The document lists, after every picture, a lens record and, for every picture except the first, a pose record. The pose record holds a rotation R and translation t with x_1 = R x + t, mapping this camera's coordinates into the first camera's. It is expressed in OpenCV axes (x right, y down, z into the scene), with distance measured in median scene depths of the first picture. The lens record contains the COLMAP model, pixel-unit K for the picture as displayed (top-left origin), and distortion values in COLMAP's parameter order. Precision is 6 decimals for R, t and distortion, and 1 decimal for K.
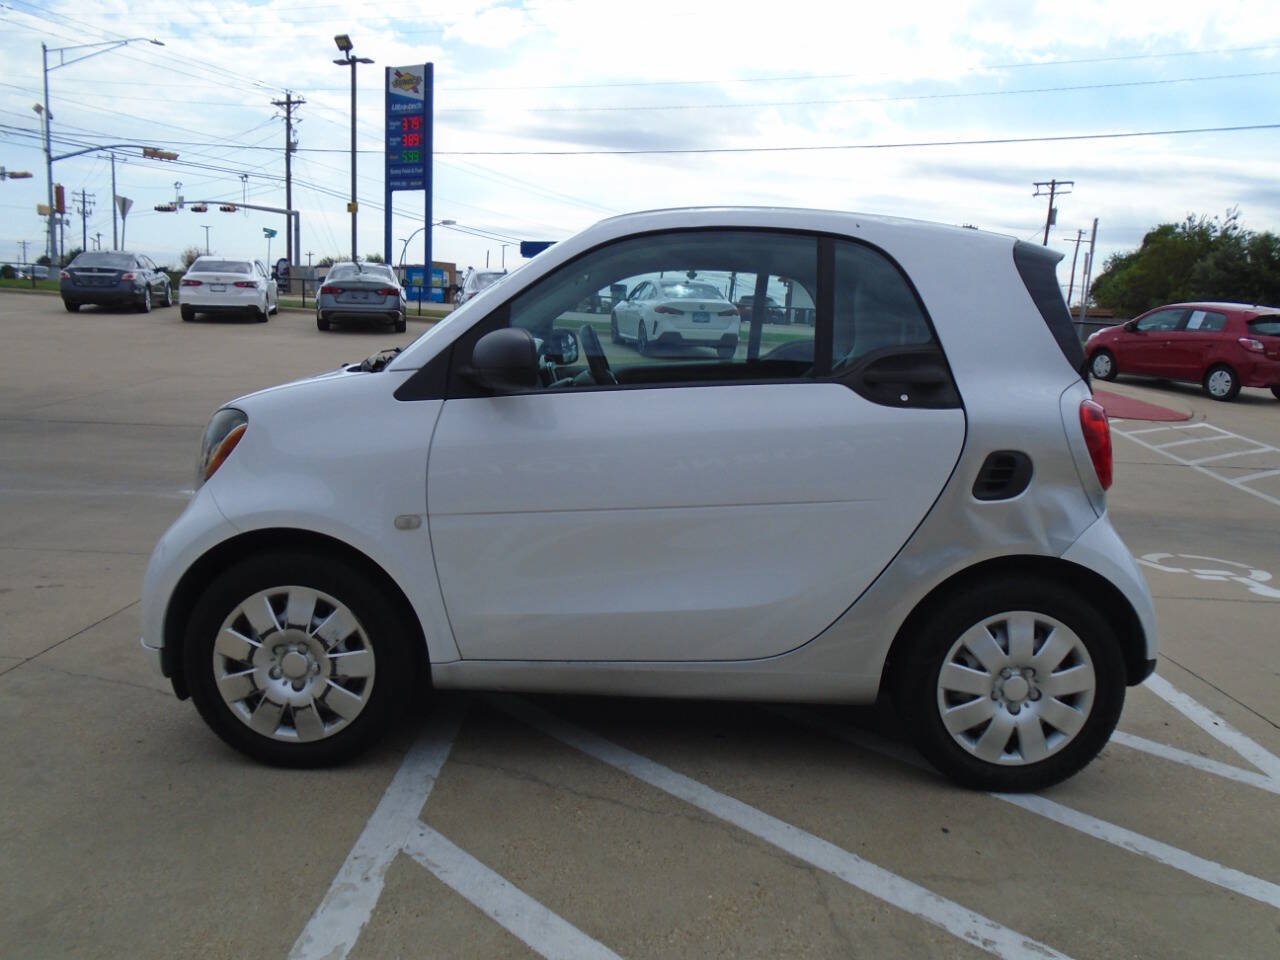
lens RADIAL K [[970.1, 0, 640.0], [0, 970.1, 480.0], [0, 0, 1]] dist [-0.022650, 0.008885]
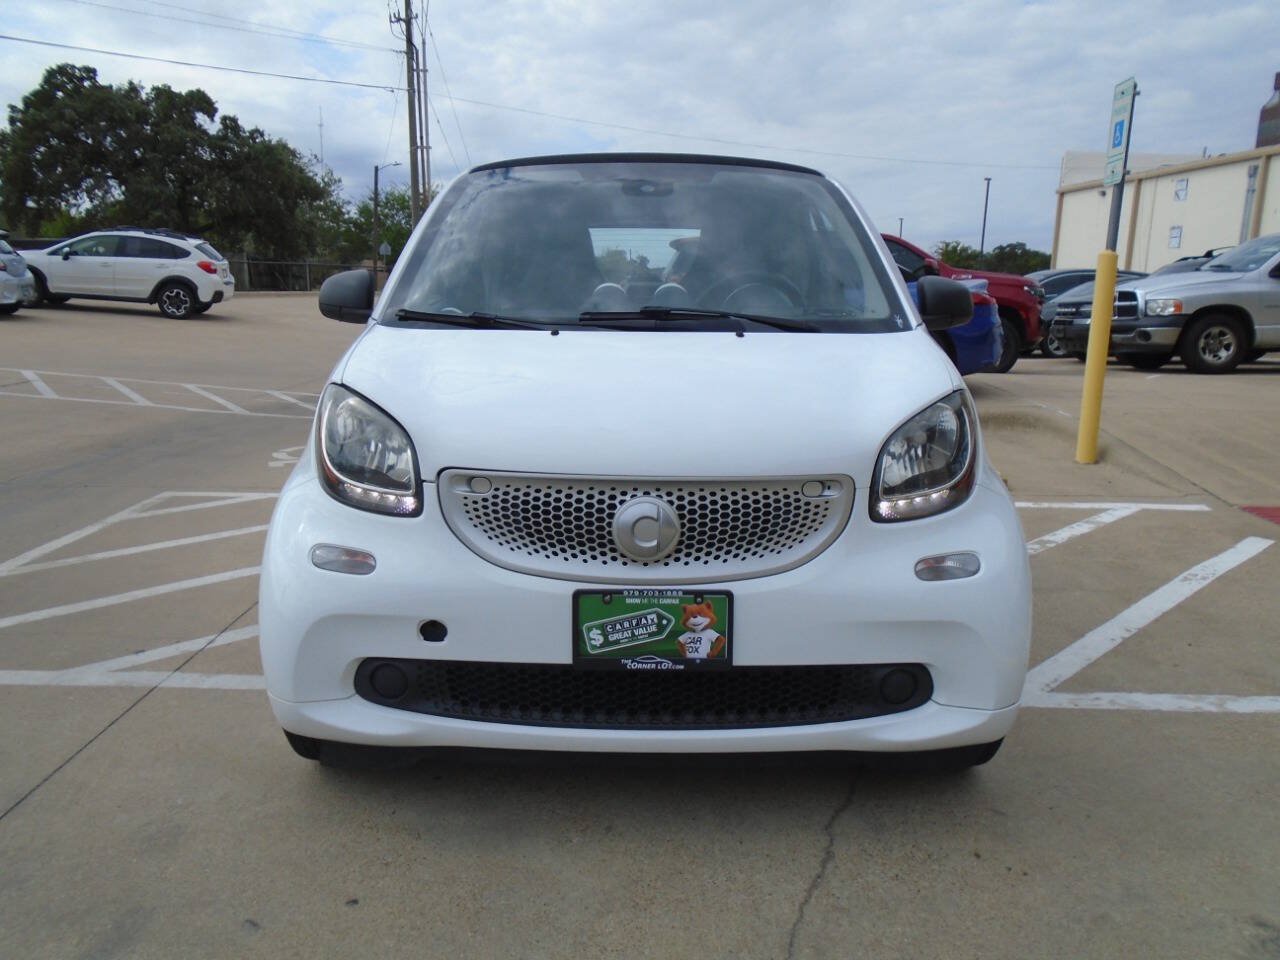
lens RADIAL K [[970.1, 0, 640.0], [0, 970.1, 480.0], [0, 0, 1]] dist [-0.022650, 0.008885]
pose [[0.014288, -0.248096, 0.968630, -0.155905], [0.144205, 0.959113, 0.243531, -0.030333], [-0.989445, 0.136202, 0.049480, 0.156809]]
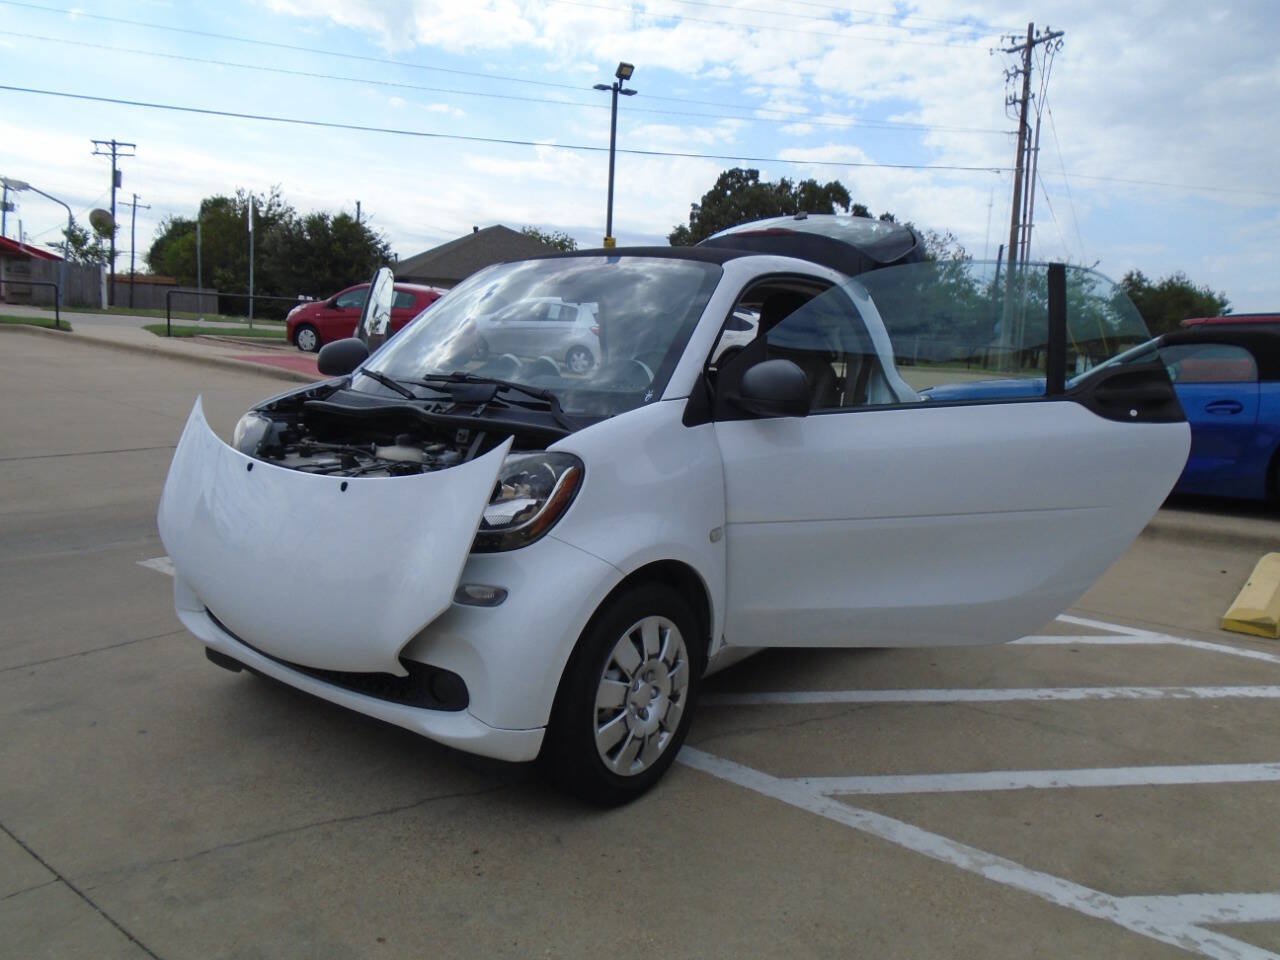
lens RADIAL K [[974.0, 0, 640.0], [0, 974.0, 480.0], [0, 0, 1]] dist [-0.022142, 0.013224]
pose [[0.607634, -0.134814, 0.782692, -0.140455], [0.108687, 0.990332, 0.086201, -0.015071], [-0.786745, 0.032690, 0.616412, 0.045691]]
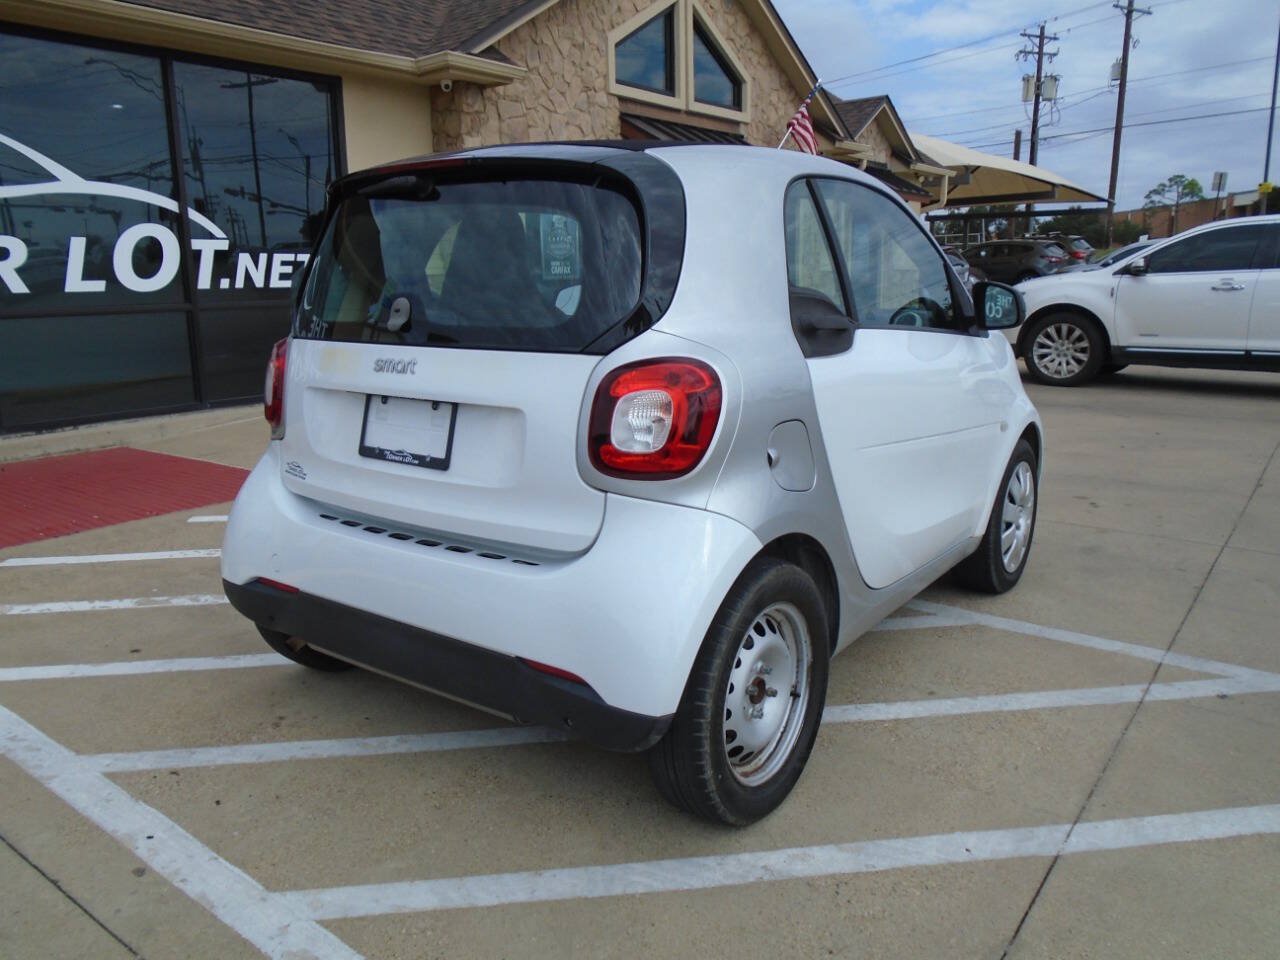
lens RADIAL K [[970.1, 0, 640.0], [0, 970.1, 480.0], [0, 0, 1]] dist [-0.022650, 0.008885]
pose [[-0.603019, 0.137312, -0.785820, 0.139647], [-0.135734, 0.953049, 0.270693, -0.035182], [0.786094, 0.269896, -0.556068, 0.248551]]
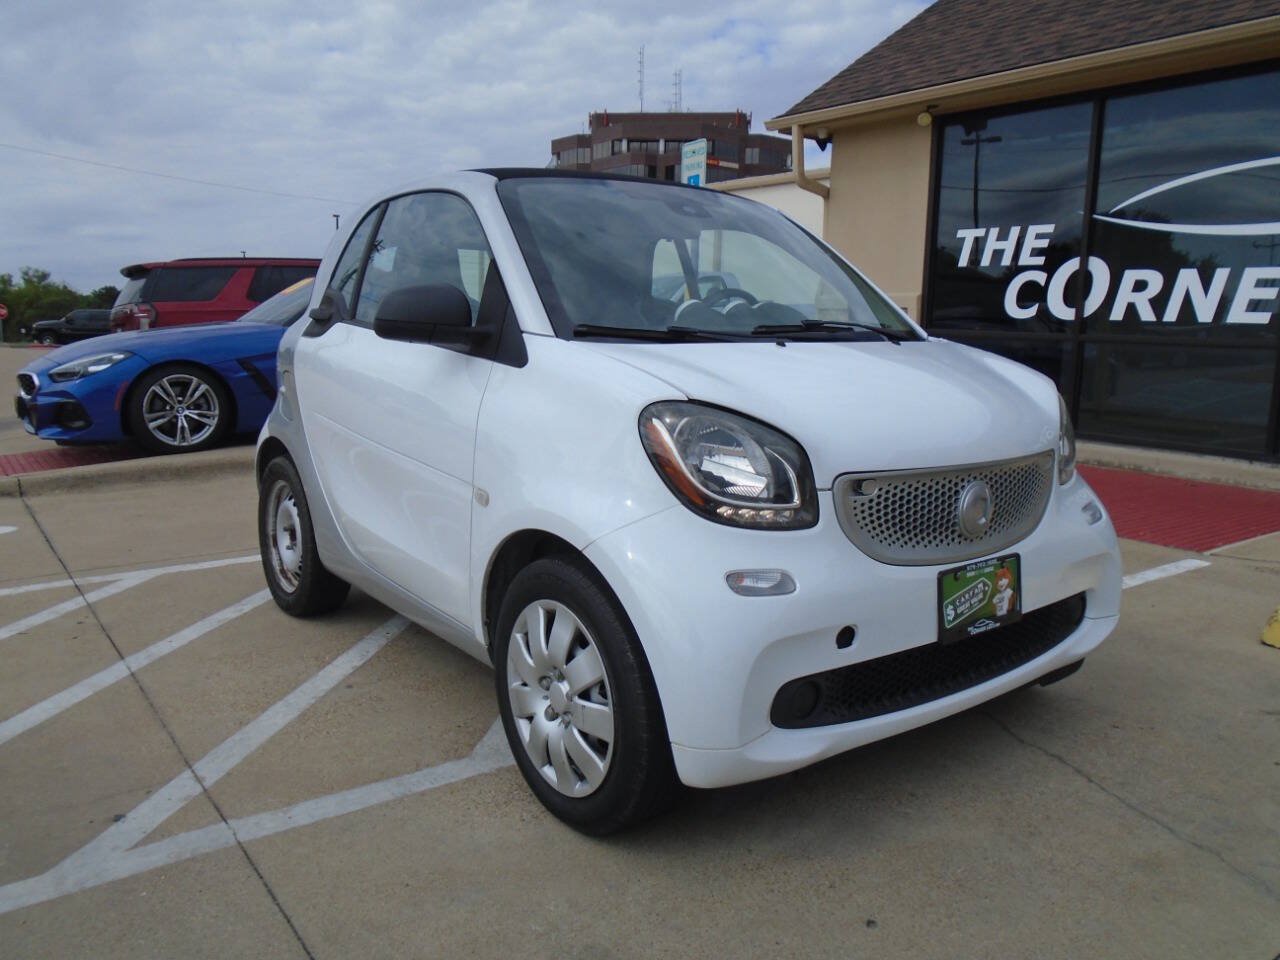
lens RADIAL K [[972.4, 0, 640.0], [0, 972.4, 480.0], [0, 0, 1]] dist [-0.024190, 0.005912]
pose [[-0.595097, -0.181196, 0.782961, -0.127449], [0.086173, 0.954247, 0.286333, -0.039833], [-0.799021, 0.237865, -0.552256, 0.249680]]
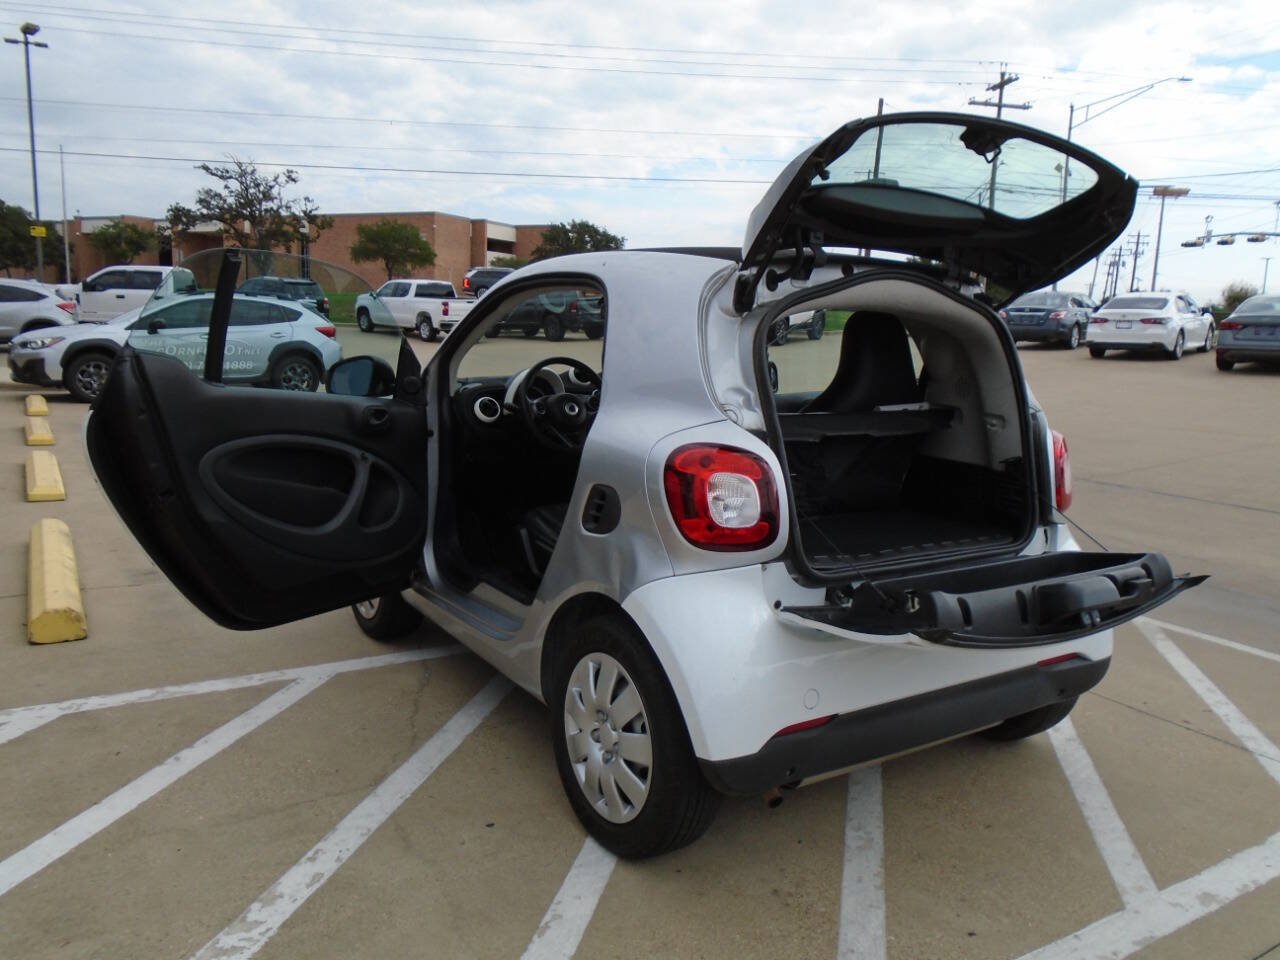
lens RADIAL K [[974.0, 0, 640.0], [0, 974.0, 480.0], [0, 0, 1]] dist [-0.022142, 0.013224]
pose [[0.539396, 0.113506, -0.834367, 0.149862], [-0.145561, 0.988525, 0.040376, -0.010043], [0.829375, 0.099673, 0.549729, 0.059942]]
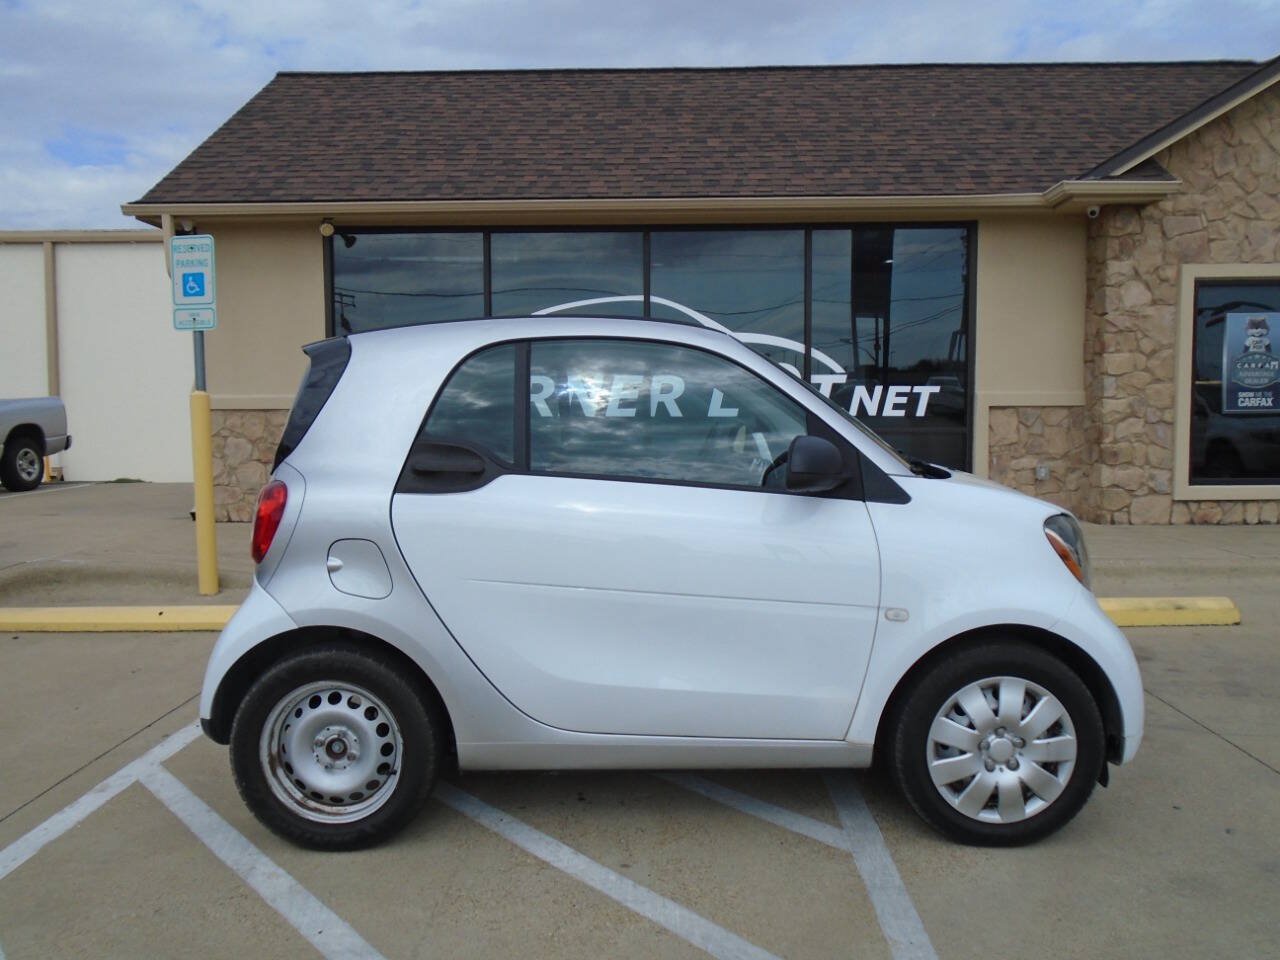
lens RADIAL K [[970.1, 0, 640.0], [0, 970.1, 480.0], [0, 0, 1]] dist [-0.022650, 0.008885]
pose [[-0.999121, -0.035108, 0.022919, 0.003086], [-0.028722, 0.971360, 0.235871, -0.055739], [-0.030544, 0.235005, -0.971514, 0.328573]]
